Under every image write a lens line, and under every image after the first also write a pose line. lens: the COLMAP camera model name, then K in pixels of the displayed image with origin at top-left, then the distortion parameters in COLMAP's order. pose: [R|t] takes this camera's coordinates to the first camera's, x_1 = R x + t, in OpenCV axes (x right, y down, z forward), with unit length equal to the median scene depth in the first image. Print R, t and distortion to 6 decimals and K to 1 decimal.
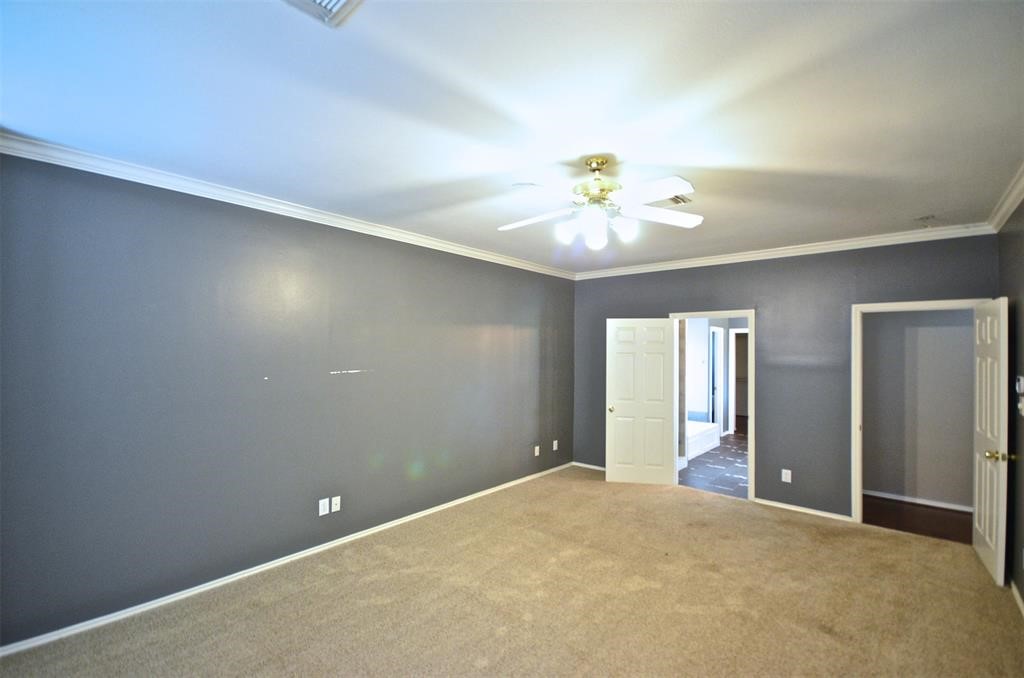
lens RADIAL K [[443.4, 0, 508.0], [0, 443.4, 346.5], [0, 0, 1]] dist [0.003177, -0.007828]
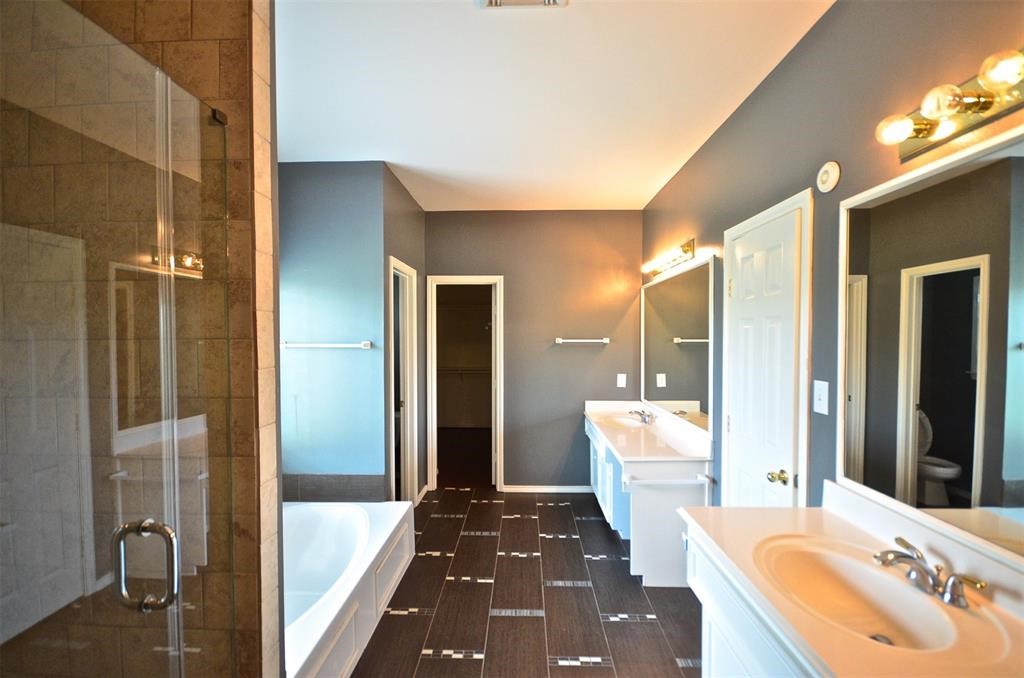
lens RADIAL K [[443.4, 0, 512.2], [0, 443.4, 341.5], [0, 0, 1]] dist [0.003177, -0.007828]
pose [[0.768468, -0.020924, 0.639546, 0.264859], [0.002808, 0.999566, 0.029330, 0.019061], [-0.639882, -0.020743, 0.768193, 0.579478]]
